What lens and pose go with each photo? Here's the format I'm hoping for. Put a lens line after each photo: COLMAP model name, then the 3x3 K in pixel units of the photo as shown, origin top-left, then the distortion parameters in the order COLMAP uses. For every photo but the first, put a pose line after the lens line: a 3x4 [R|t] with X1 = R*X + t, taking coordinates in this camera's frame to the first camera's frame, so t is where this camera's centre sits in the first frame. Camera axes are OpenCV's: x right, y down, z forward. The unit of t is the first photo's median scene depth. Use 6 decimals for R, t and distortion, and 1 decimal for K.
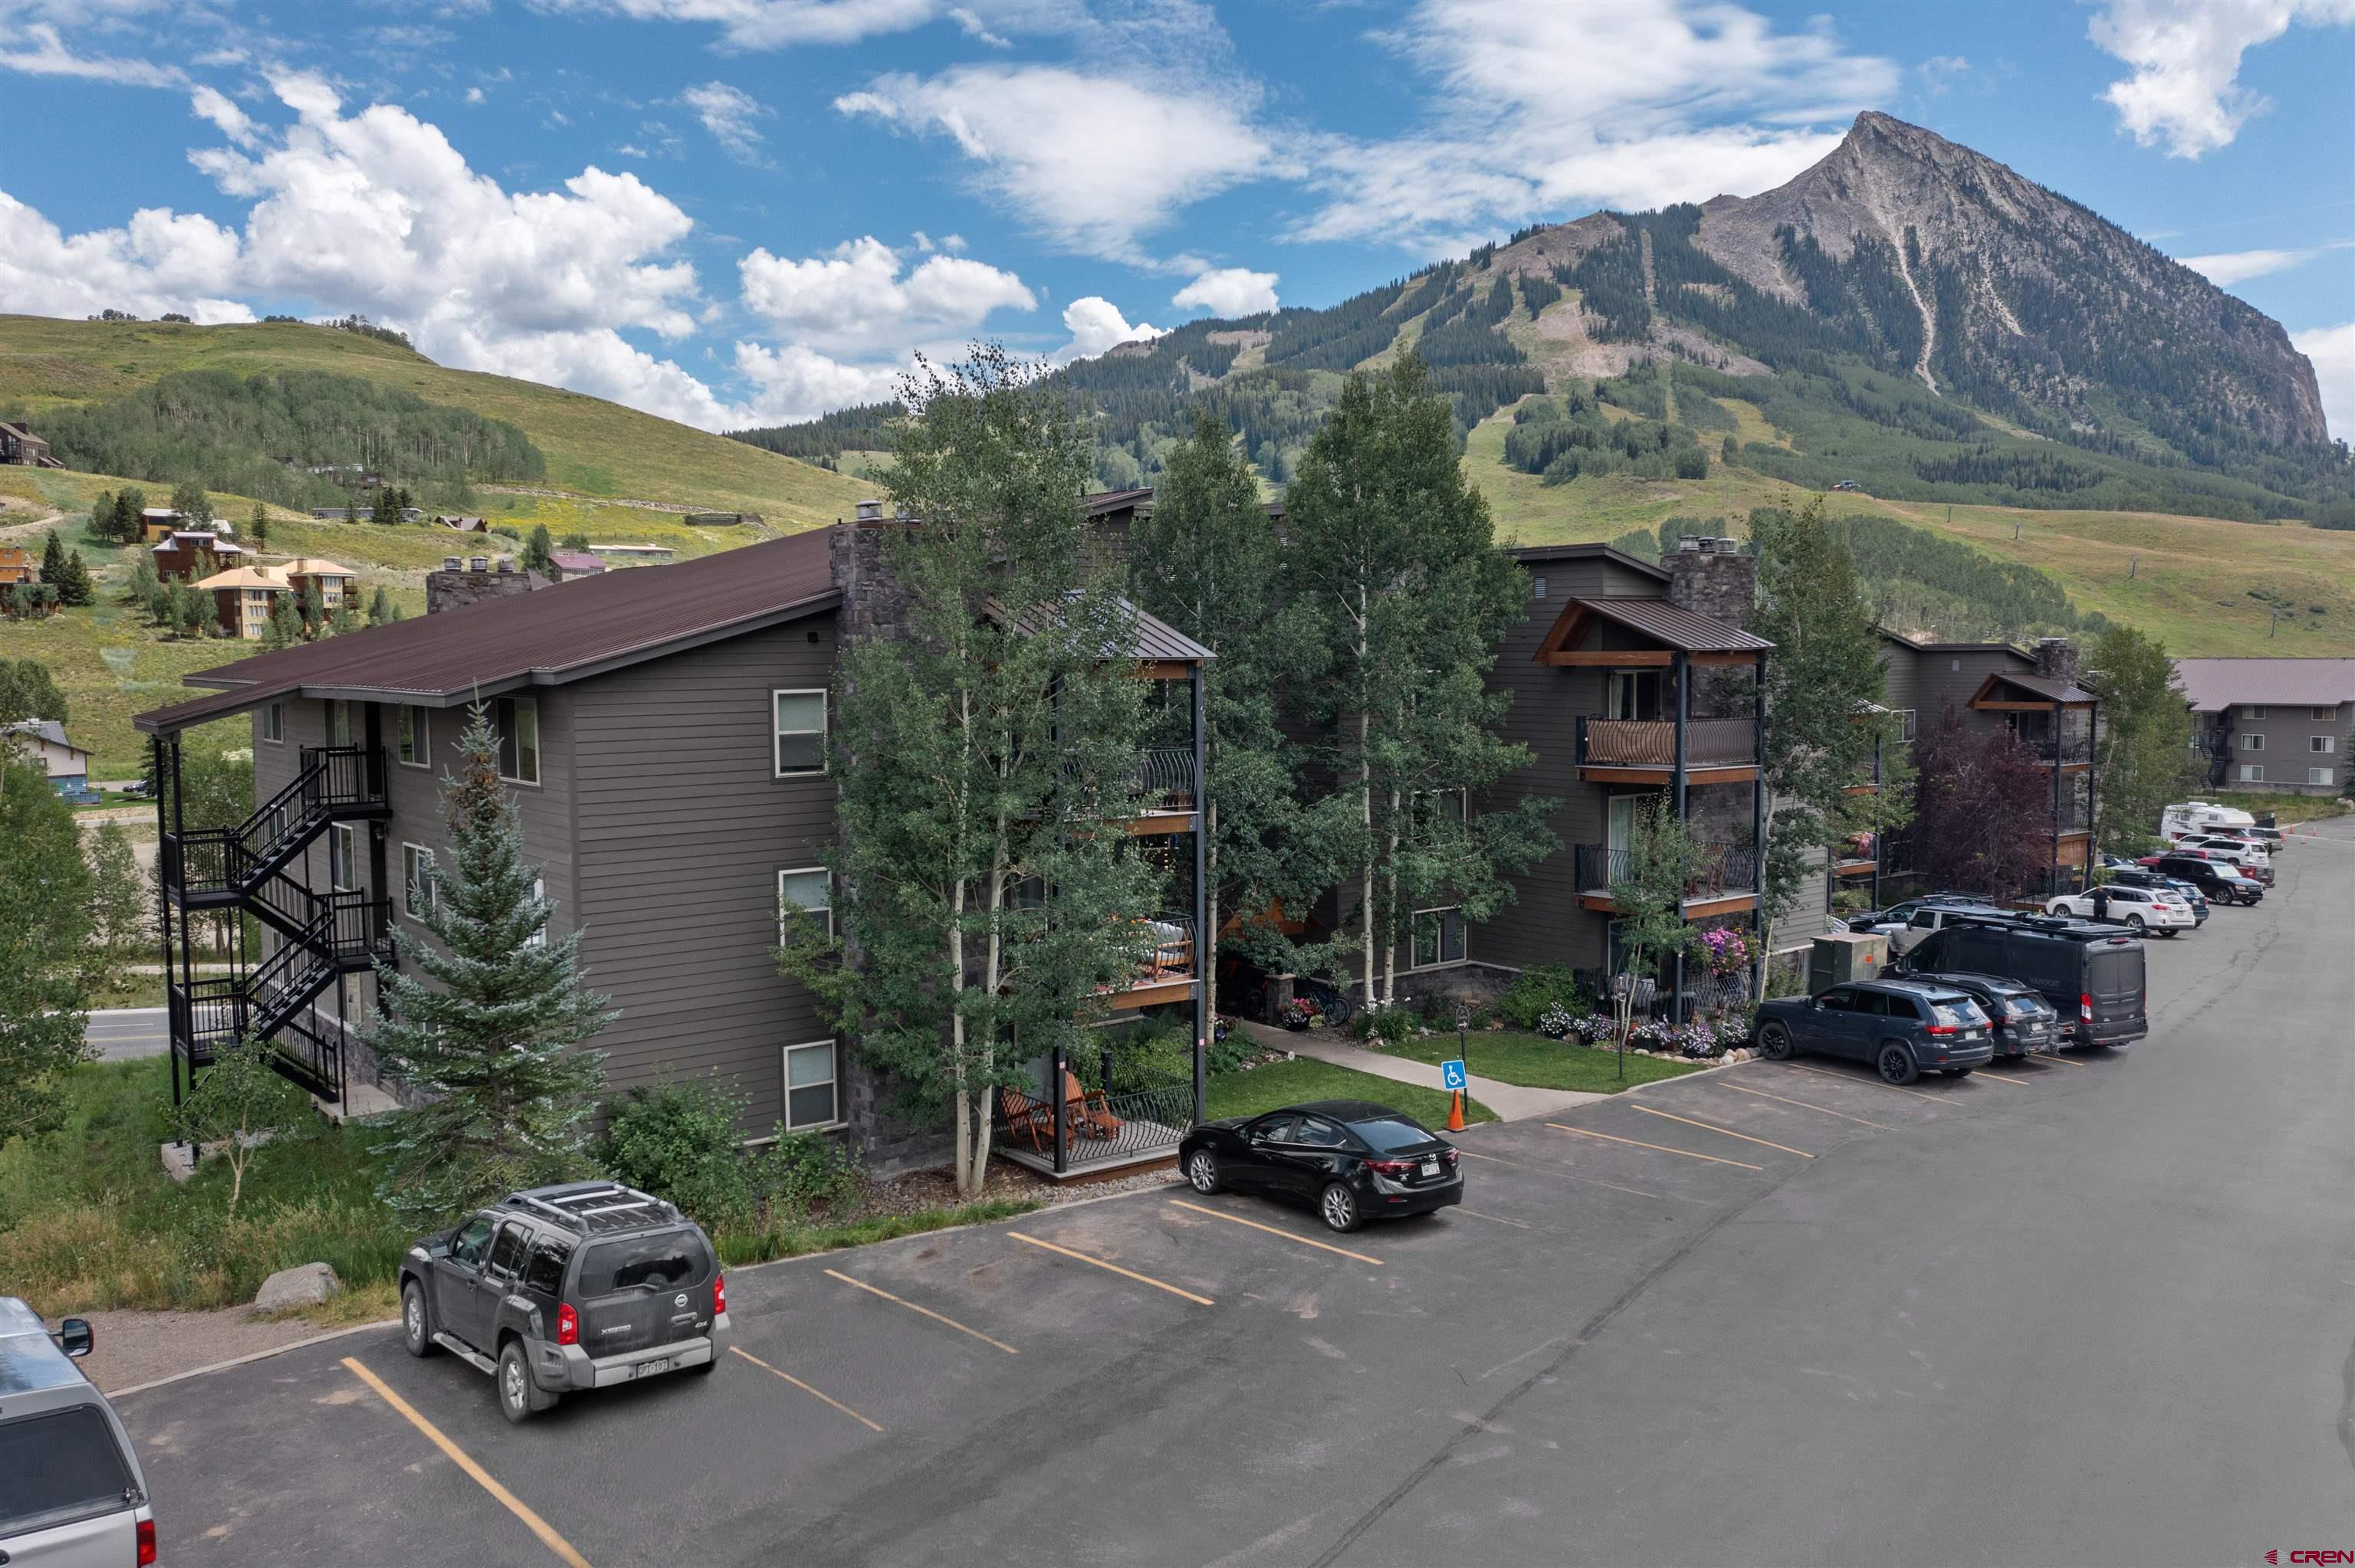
lens RADIAL K [[1859.8, 0, 1177.5], [0, 1859.8, 784.0], [0, 0, 1]] dist [-0.002568, 0.000112]
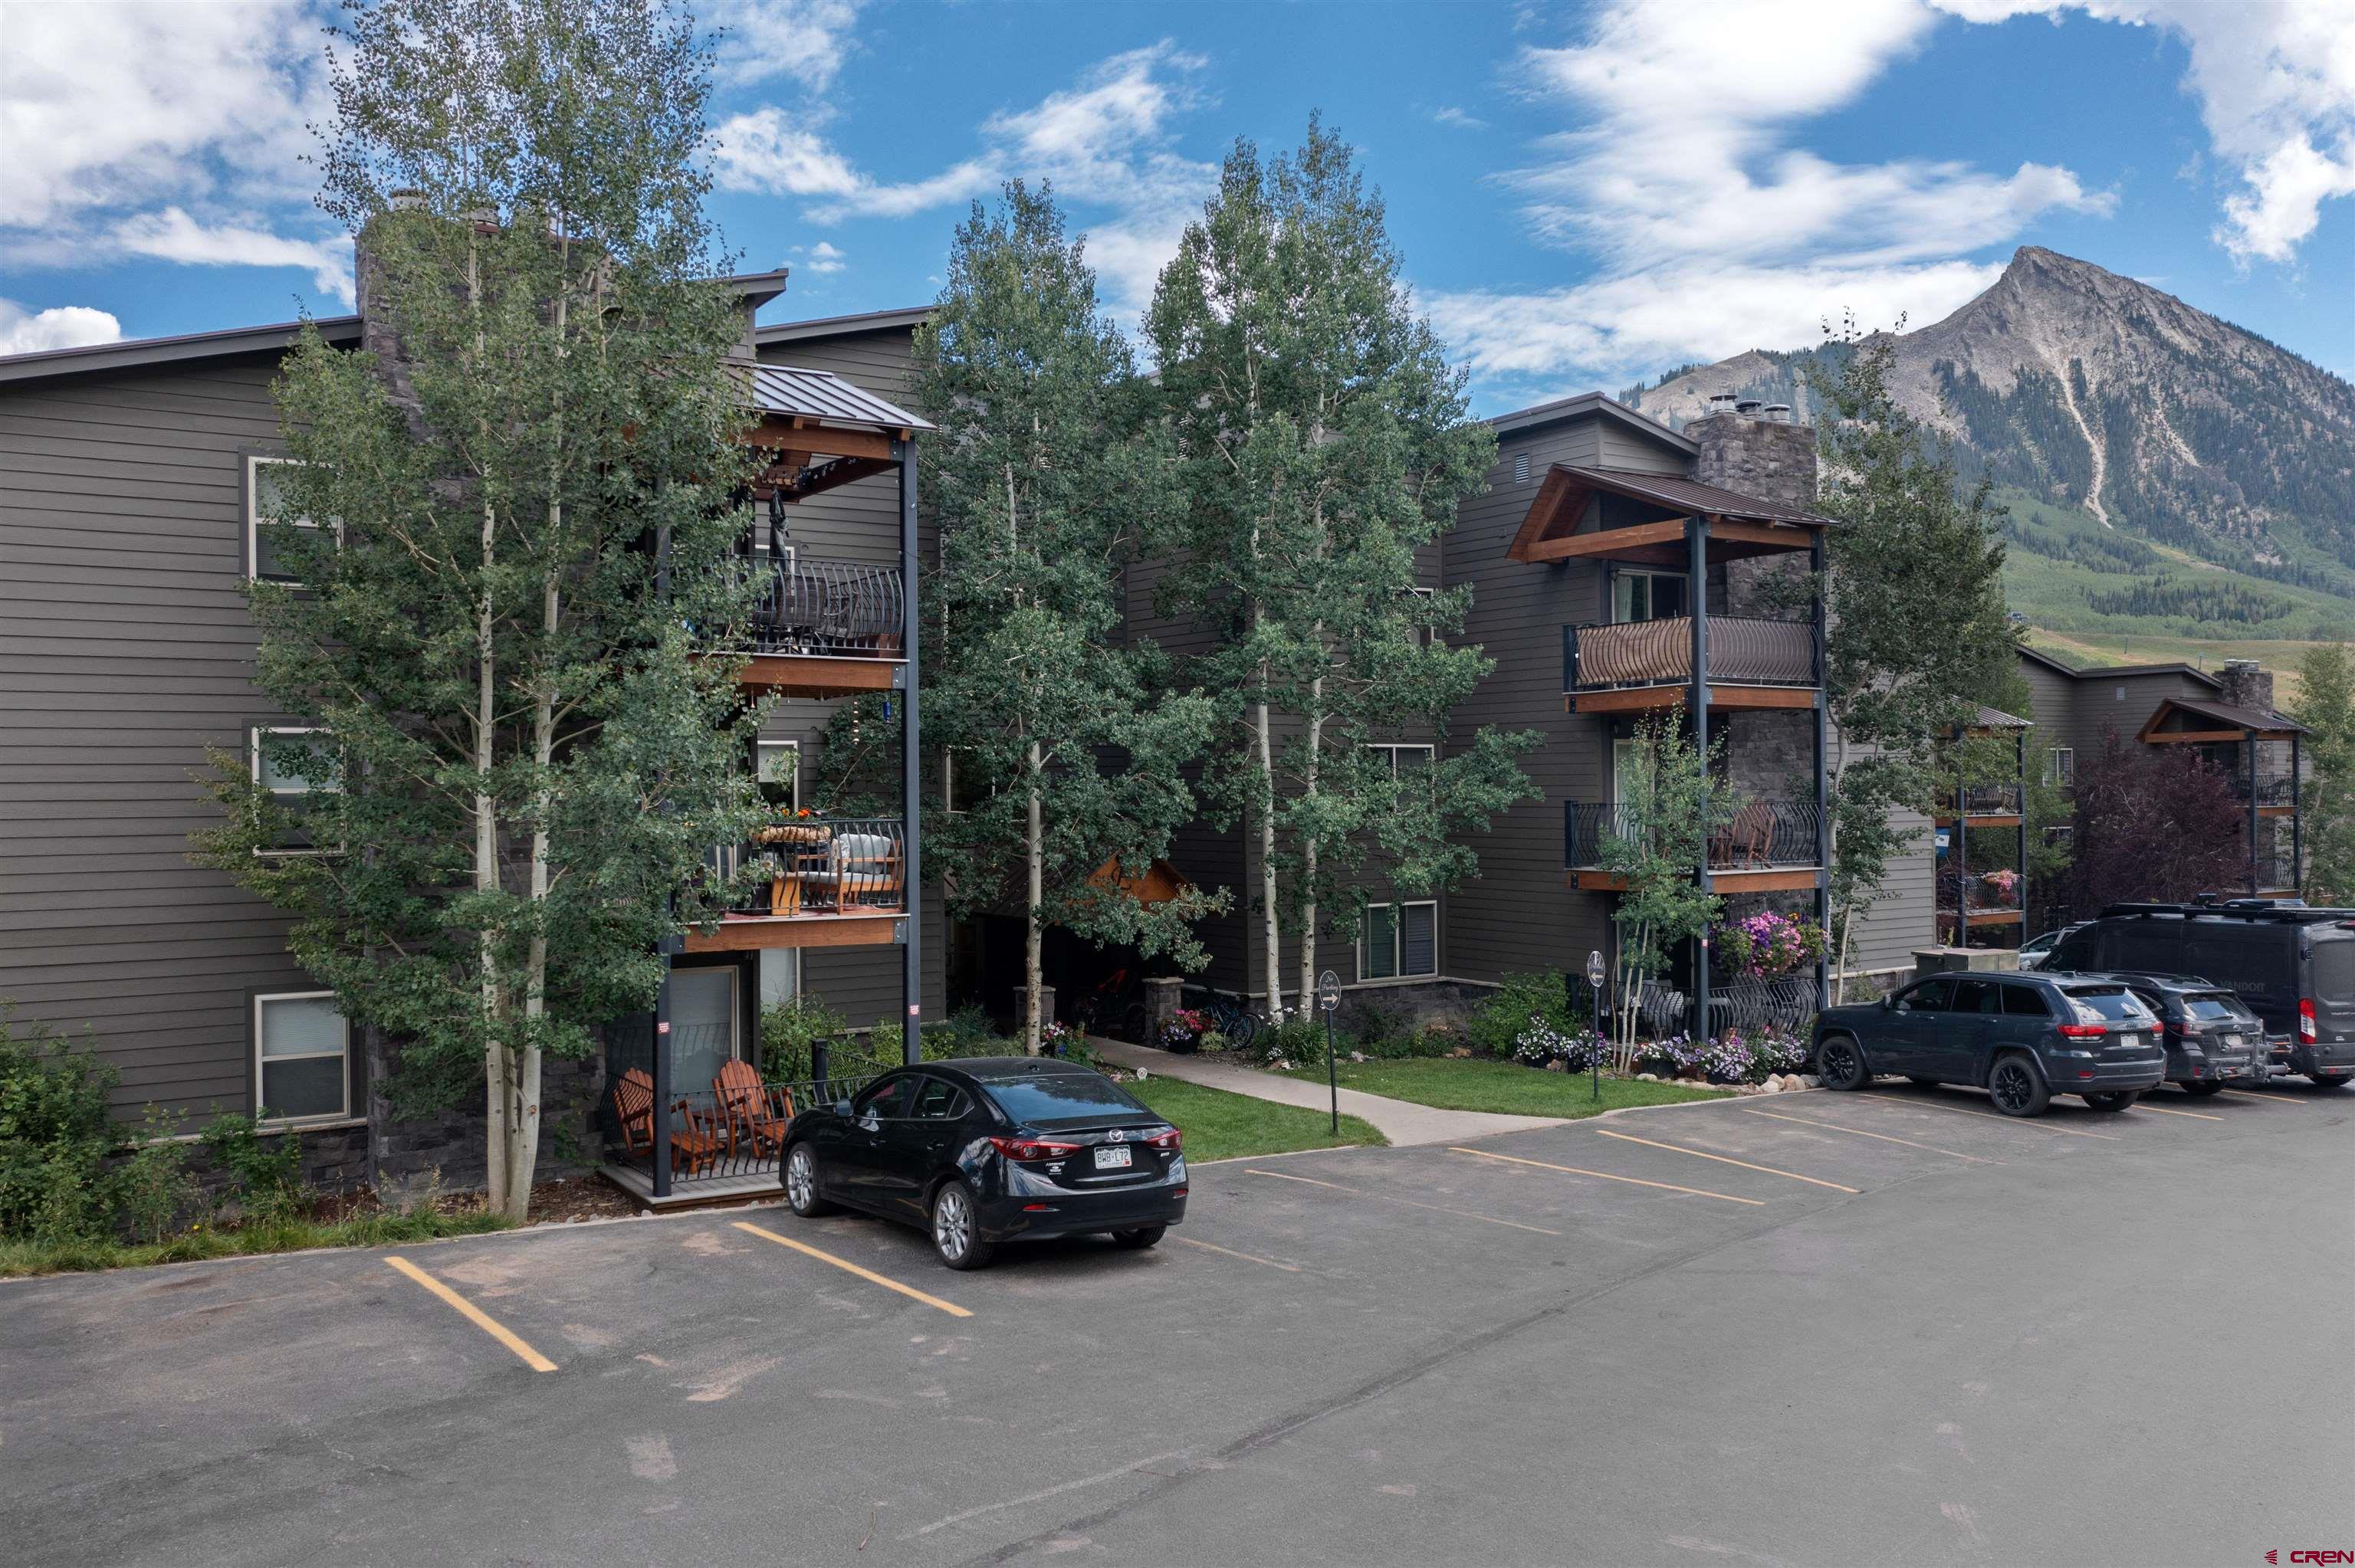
lens RADIAL K [[1859.8, 0, 1177.5], [0, 1859.8, 784.0], [0, 0, 1]] dist [-0.002568, 0.000112]
pose [[0.996642, -0.000818, -0.081874, 0.114717], [-0.005570, 0.996957, -0.077759, 0.078400], [0.081689, 0.077954, 0.993605, 0.246009]]
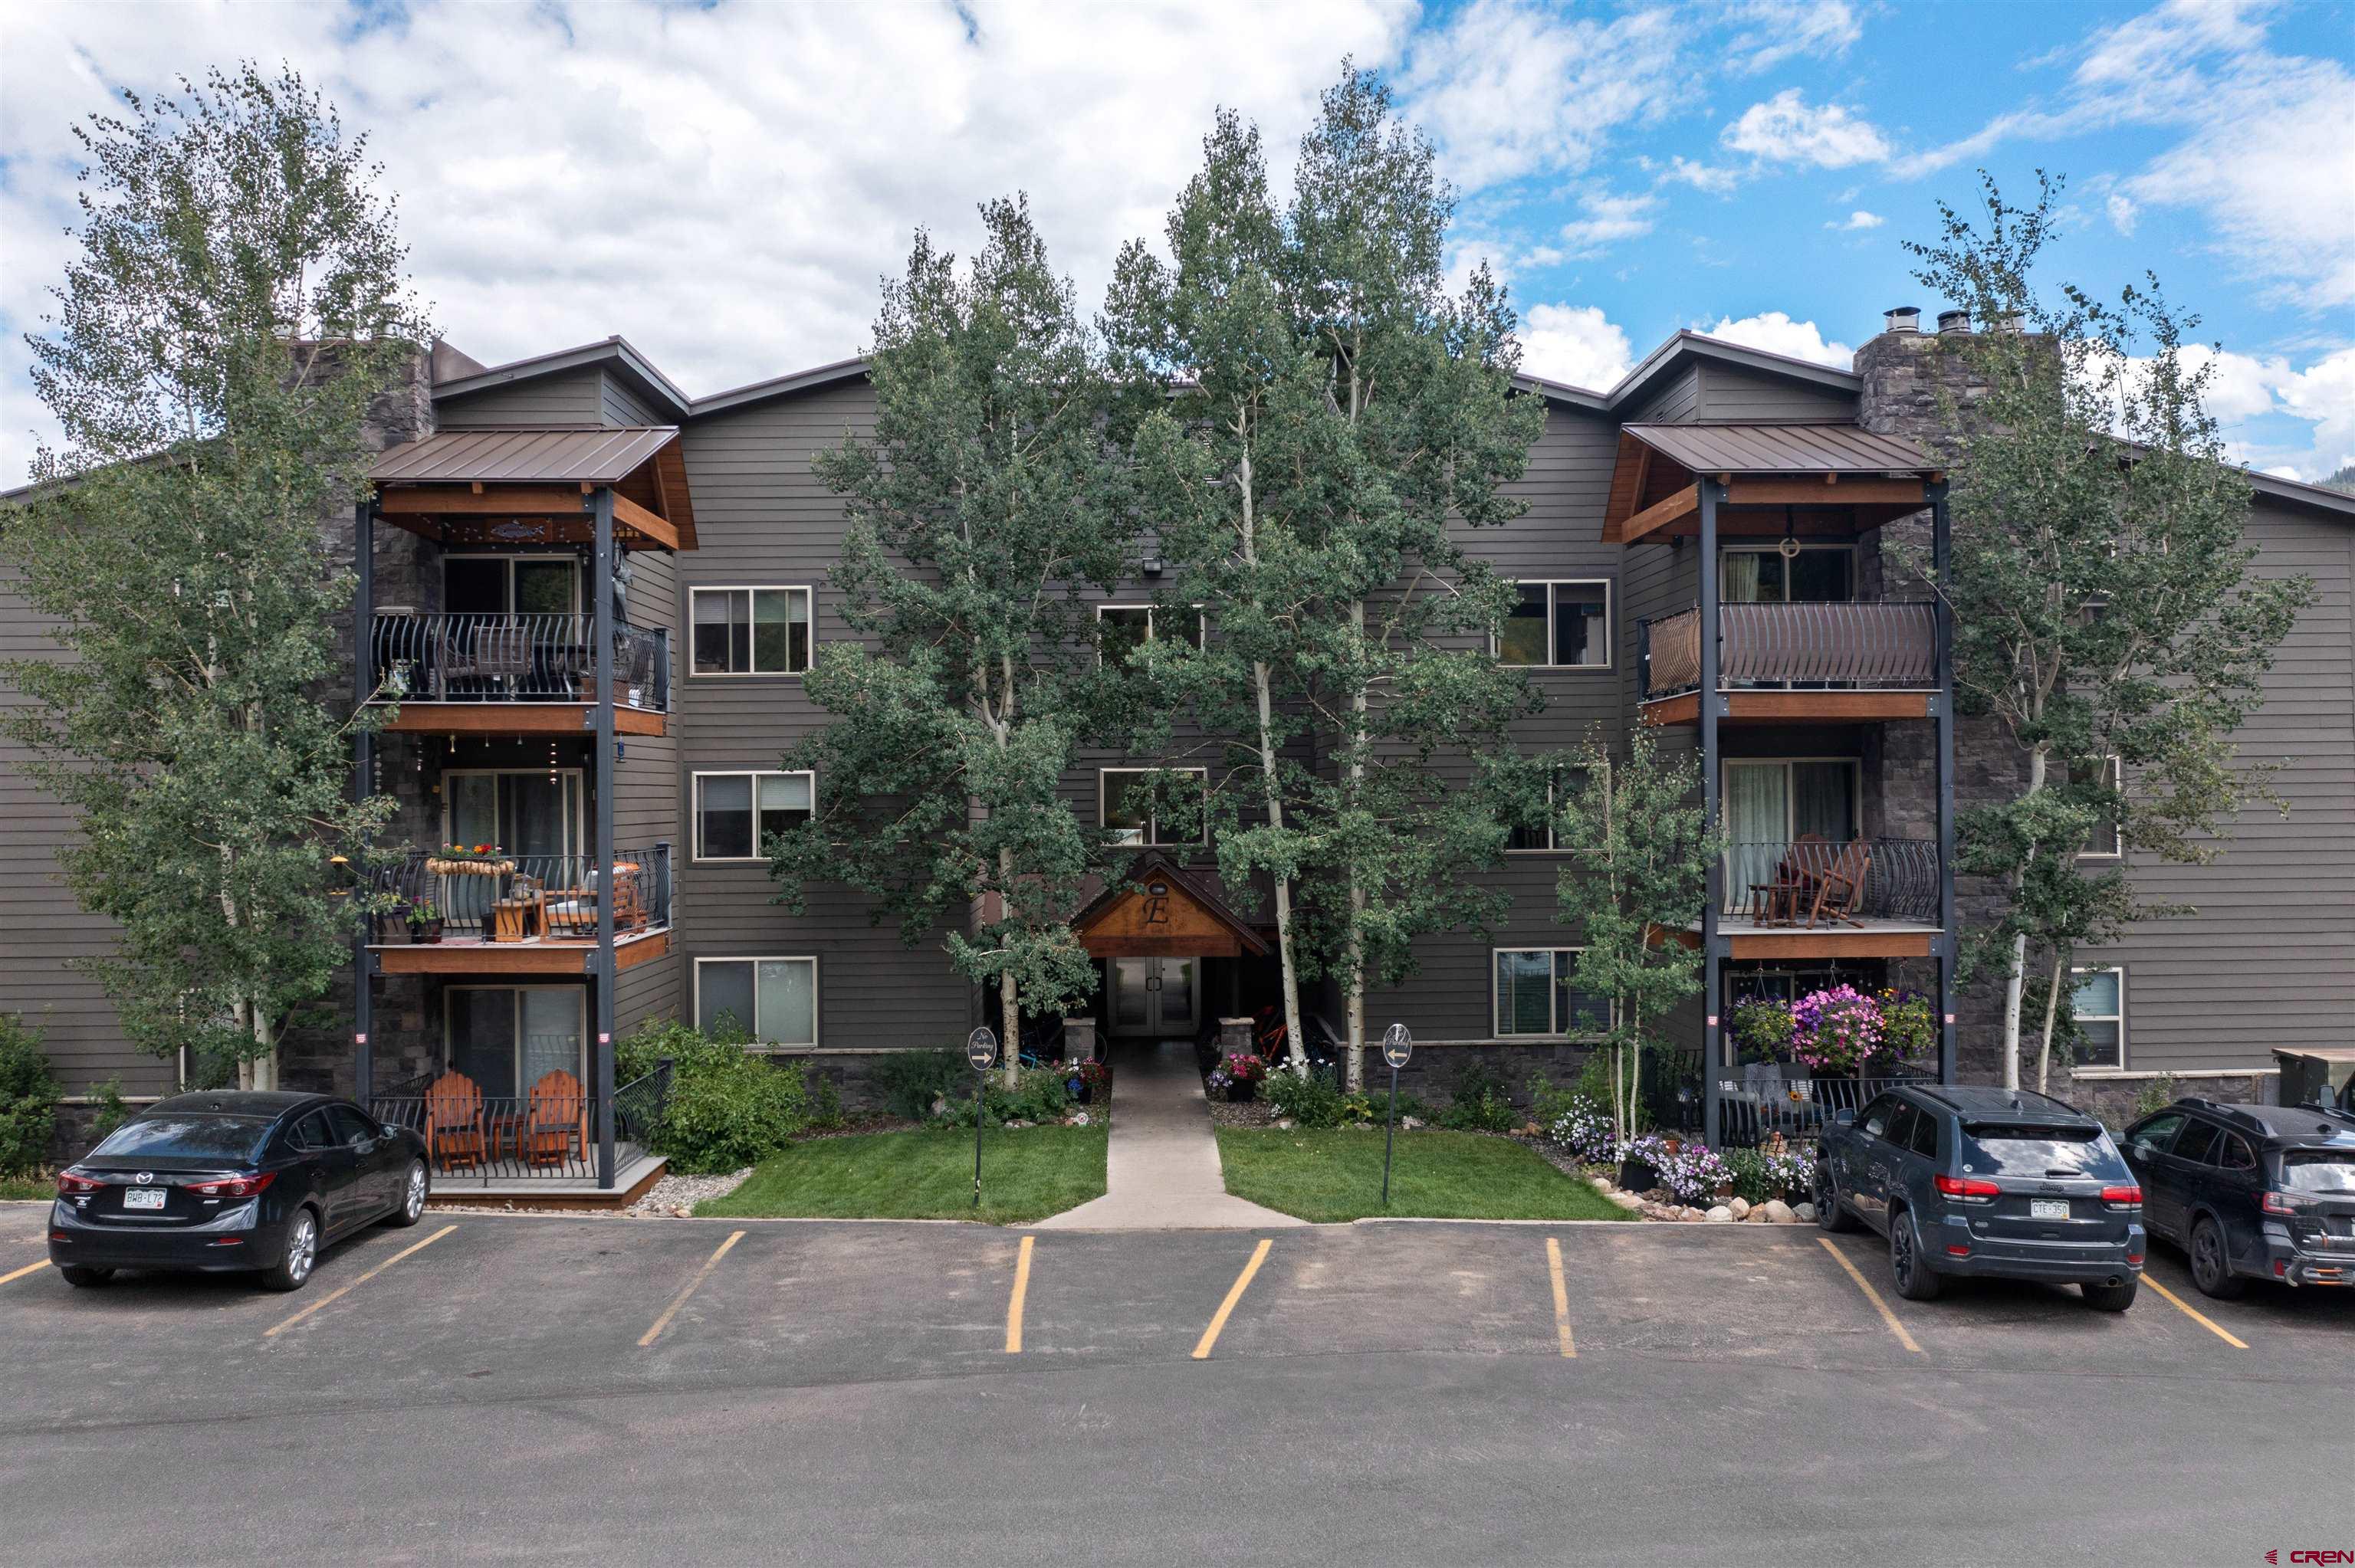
lens RADIAL K [[1846.9, 0, 1177.5], [0, 1846.9, 784.0], [0, 0, 1]] dist [-0.007709, -0.008359]
pose [[0.798956, -0.002129, -0.601386, 0.424536], [-0.043785, 0.997134, -0.061699, 0.055702], [0.599793, 0.075627, 0.796573, 0.410629]]
